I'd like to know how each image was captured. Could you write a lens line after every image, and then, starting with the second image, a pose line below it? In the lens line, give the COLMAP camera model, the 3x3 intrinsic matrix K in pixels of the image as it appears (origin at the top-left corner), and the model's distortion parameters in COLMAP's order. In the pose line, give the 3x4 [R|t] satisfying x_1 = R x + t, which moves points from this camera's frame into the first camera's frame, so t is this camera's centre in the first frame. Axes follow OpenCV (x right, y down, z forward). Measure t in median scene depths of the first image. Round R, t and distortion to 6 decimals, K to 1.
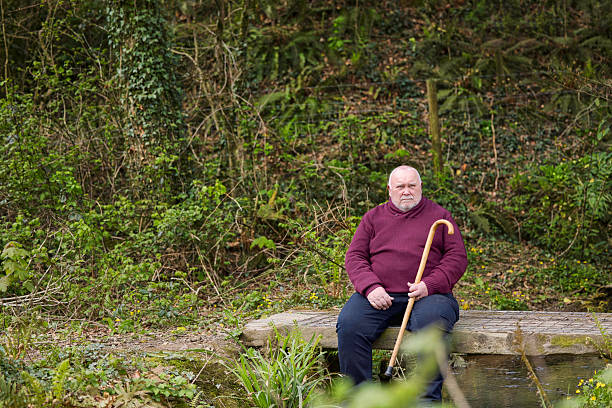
lens RADIAL K [[1352.9, 0, 306.0], [0, 1352.9, 204.0], [0, 0, 1]] dist [-0.117561, 0.152966]
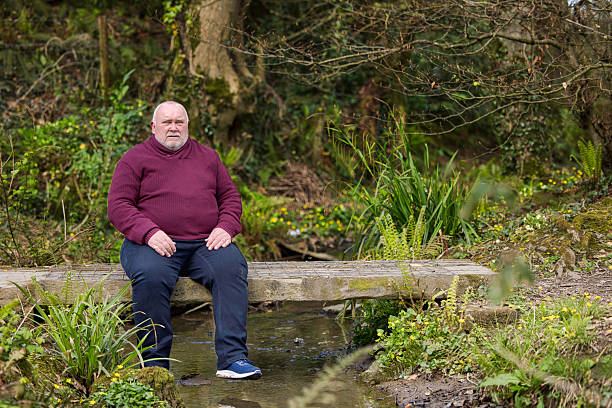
lens RADIAL K [[1649.1, 0, 306.0], [0, 1649.1, 204.0], [0, 0, 1]] dist [0.072812, 0.195997]
pose [[0.851076, 0.003427, 0.525031, -0.253803], [-0.002169, 0.999993, -0.003012, 0.025746], [-0.525038, 0.001424, 0.851078, 0.003250]]
